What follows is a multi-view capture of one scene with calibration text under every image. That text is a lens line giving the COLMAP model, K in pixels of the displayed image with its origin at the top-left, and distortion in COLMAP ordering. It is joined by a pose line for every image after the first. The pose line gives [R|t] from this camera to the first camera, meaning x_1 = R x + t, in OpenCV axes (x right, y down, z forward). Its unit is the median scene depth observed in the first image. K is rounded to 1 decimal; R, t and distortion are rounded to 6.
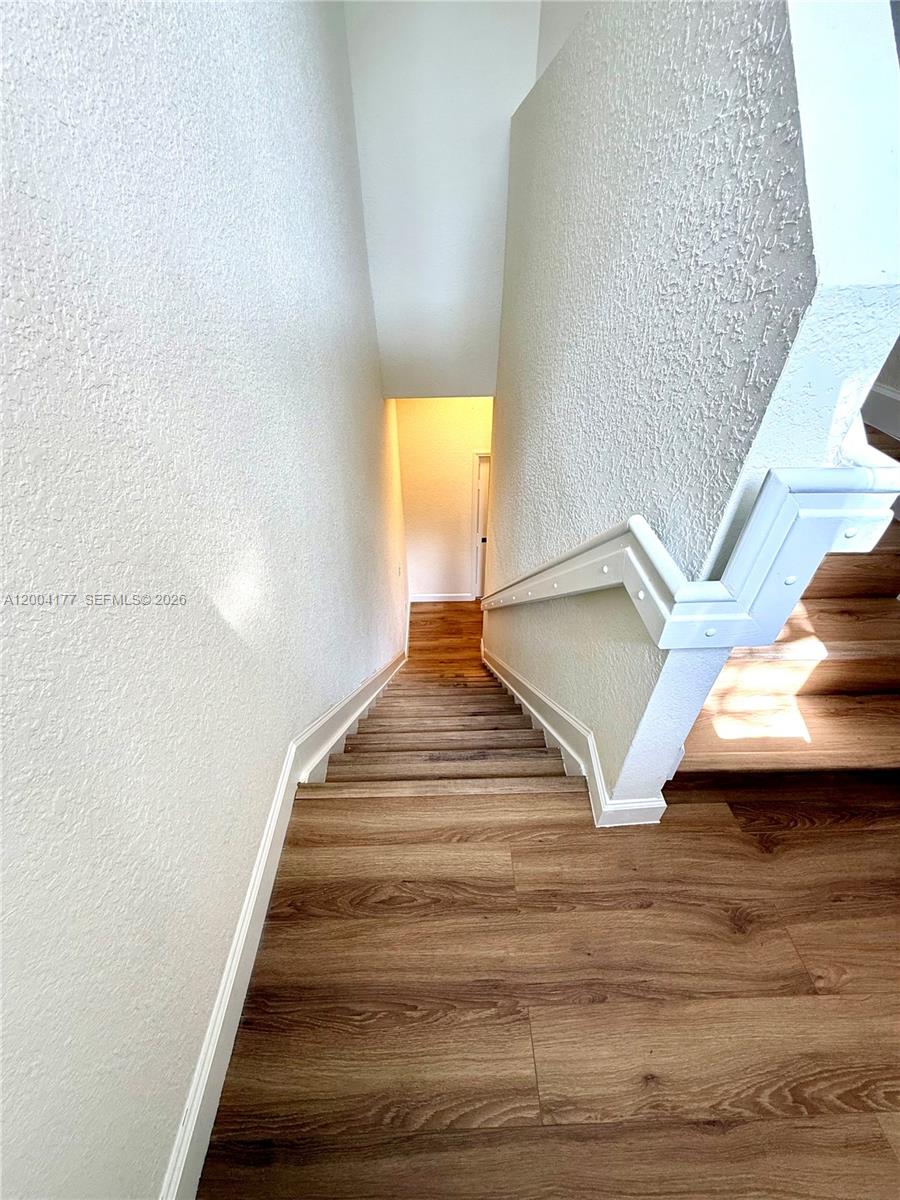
lens RADIAL K [[479.3, 0, 452.3], [0, 479.3, 599.9], [0, 0, 1]] dist [-0.000167, -0.000183]
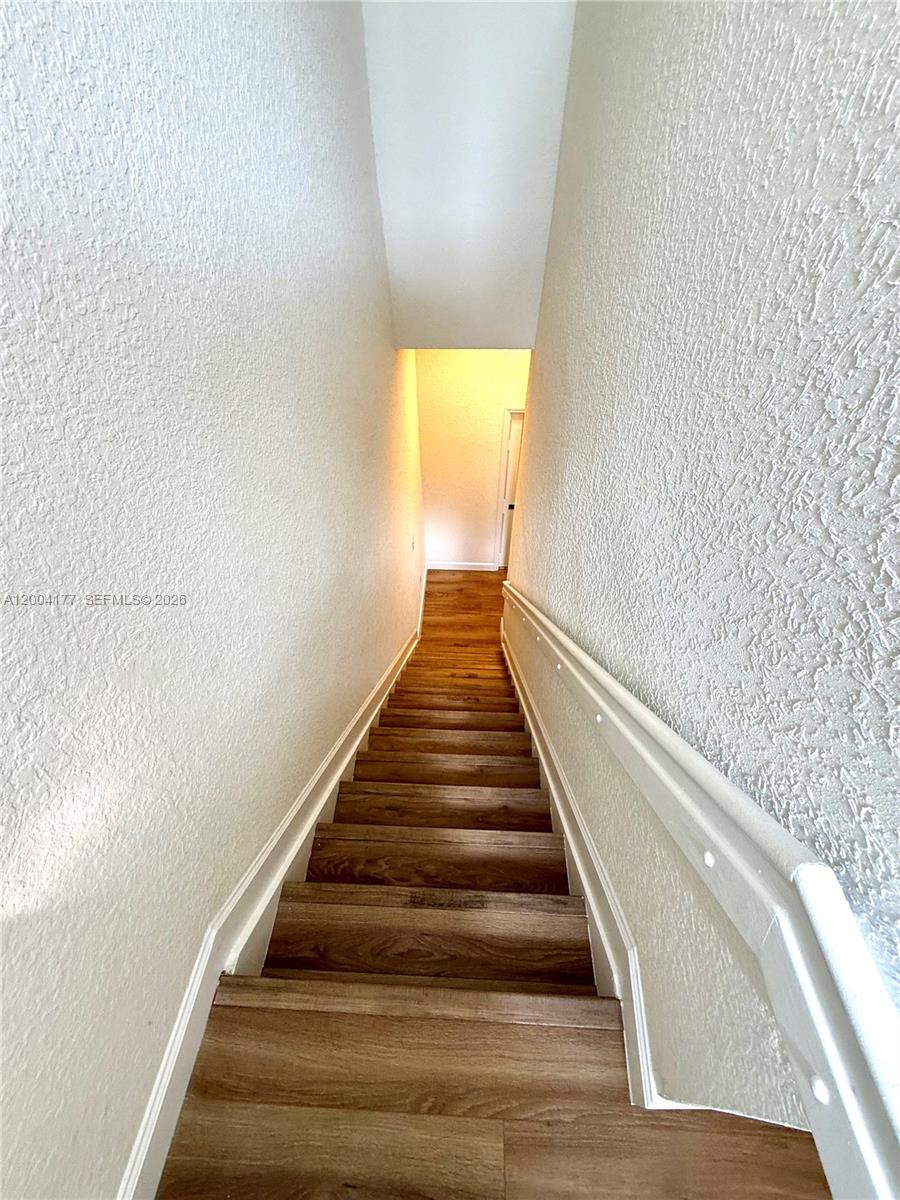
lens RADIAL K [[479.3, 0, 449.3], [0, 479.3, 598.4], [0, 0, 1]] dist [-0.000167, -0.000183]
pose [[0.997136, 0.051730, -0.055173, 0.010620], [-0.043647, 0.989359, 0.138792, -0.087167], [0.061766, -0.135986, 0.988783, 0.106979]]
